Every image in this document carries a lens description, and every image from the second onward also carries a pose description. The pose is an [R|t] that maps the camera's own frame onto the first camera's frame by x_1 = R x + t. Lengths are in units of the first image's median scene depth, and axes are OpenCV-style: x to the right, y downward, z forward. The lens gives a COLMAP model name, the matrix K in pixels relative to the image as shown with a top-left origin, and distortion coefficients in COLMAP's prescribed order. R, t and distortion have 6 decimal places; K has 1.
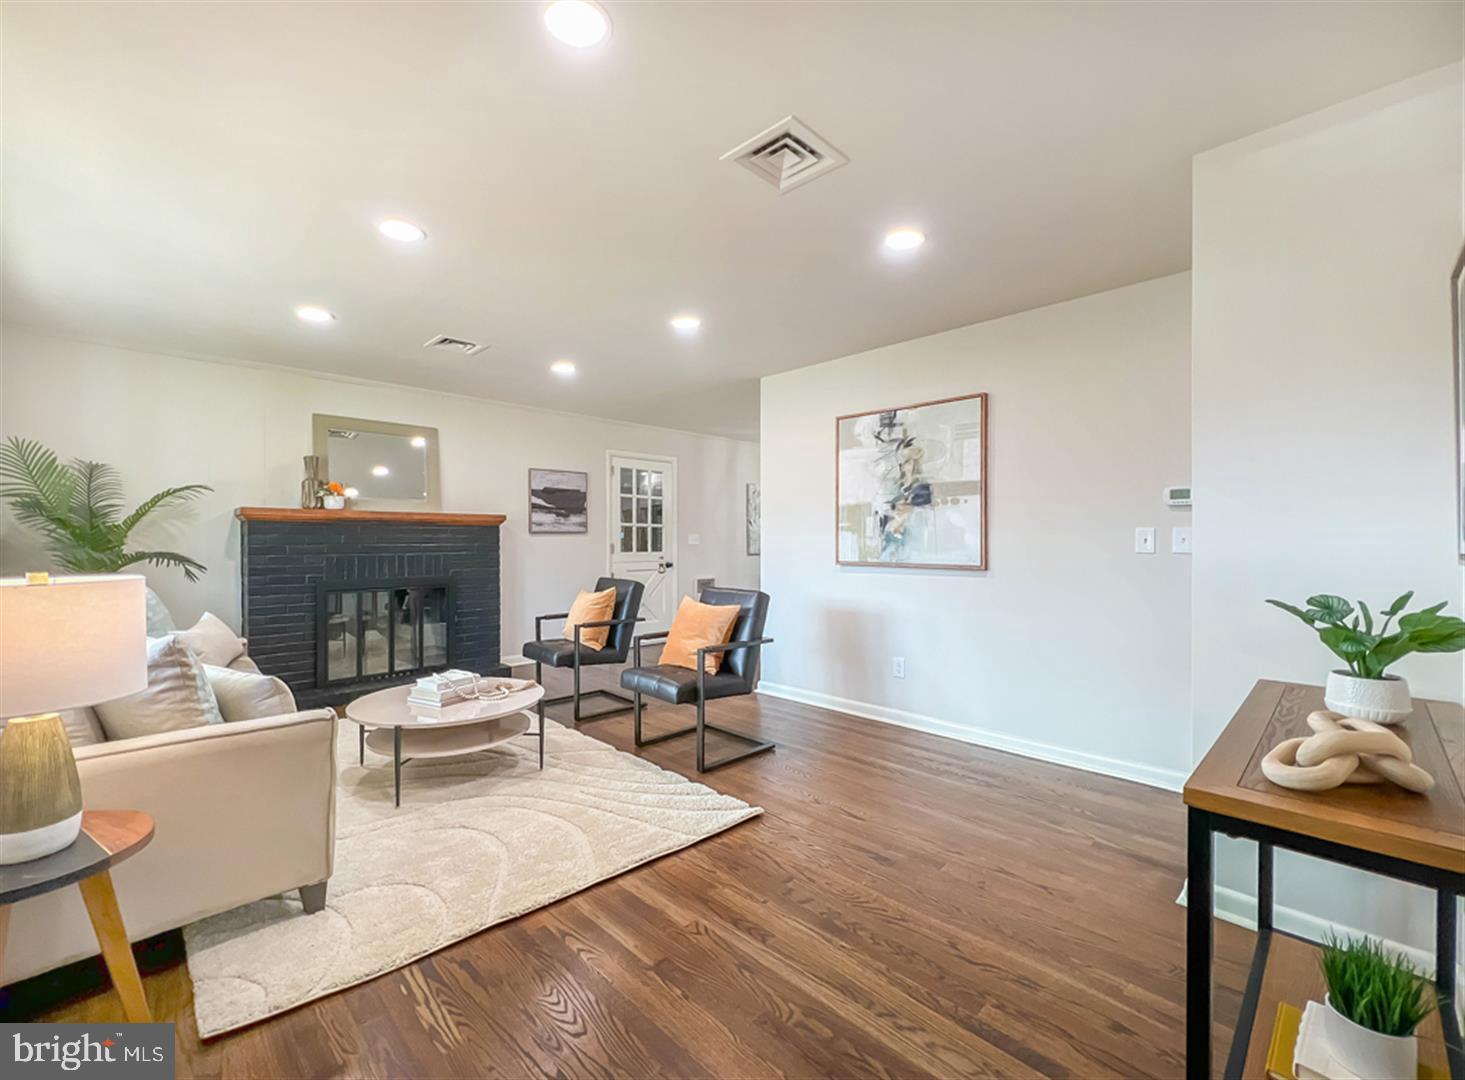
lens RADIAL K [[609.6, 0, 727.7], [0, 609.6, 536.0], [0, 0, 1]] dist [-0.000555, -0.000037]
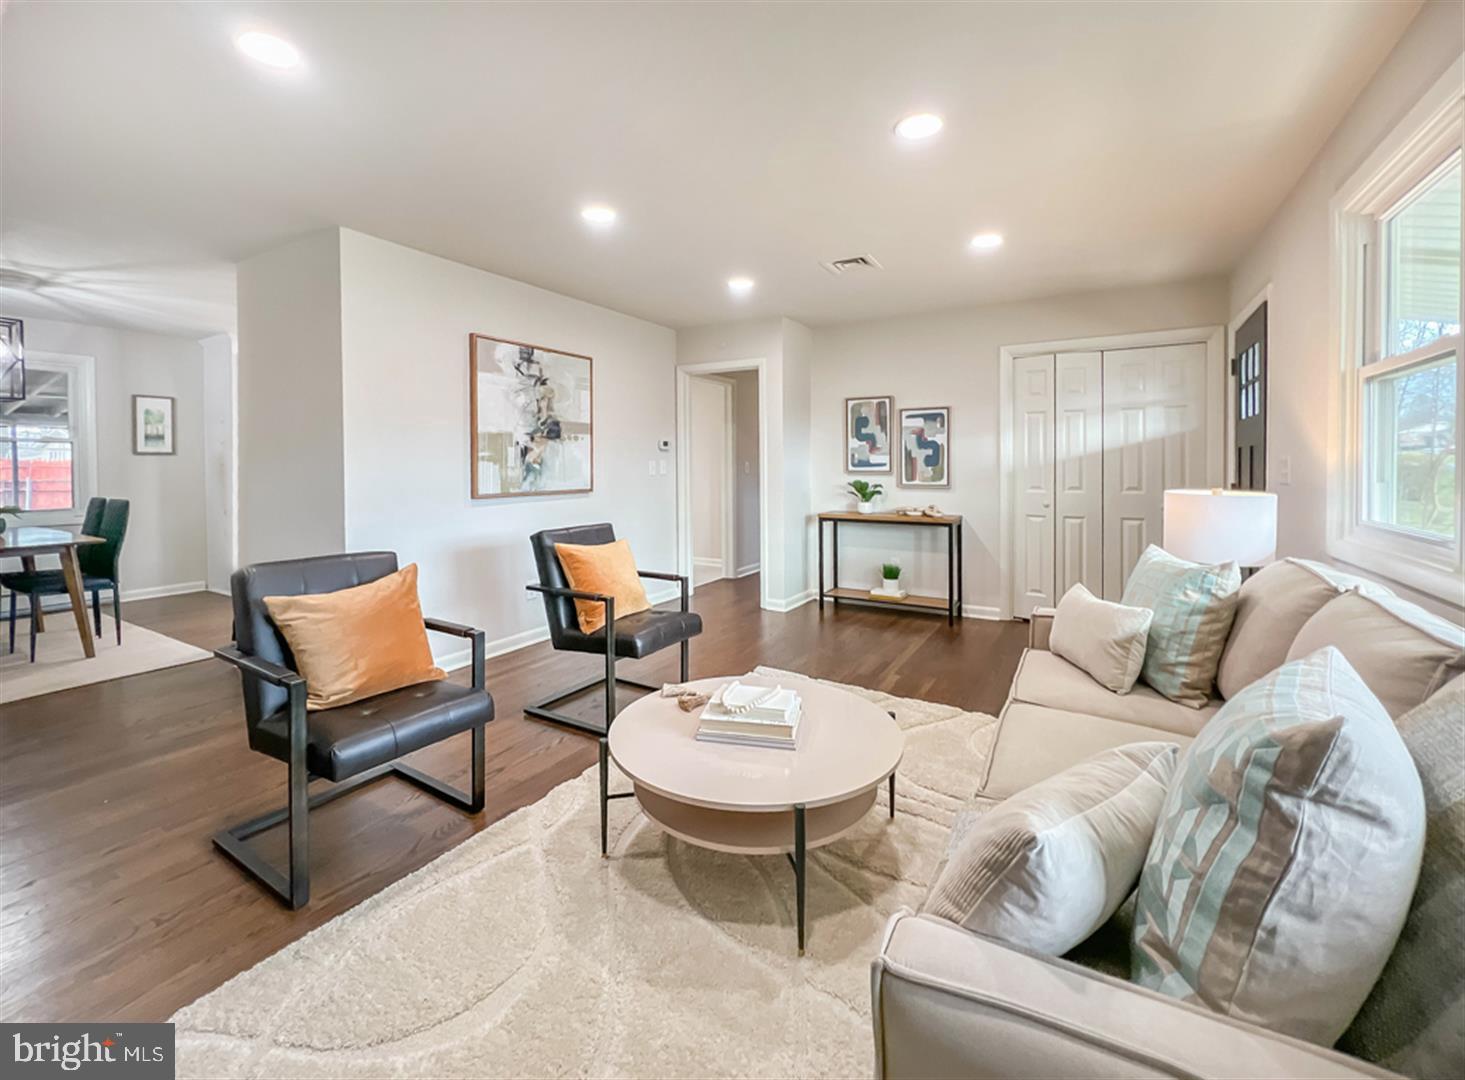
lens RADIAL K [[627.8, 0, 734.2], [0, 627.8, 477.0], [0, 0, 1]] dist [-0.001208, -0.000080]
pose [[-0.255089, -0.015520, 0.966793, -0.874019], [0.006329, 0.999823, 0.017720, 0.001519], [-0.966897, 0.010639, -0.254946, 0.940639]]
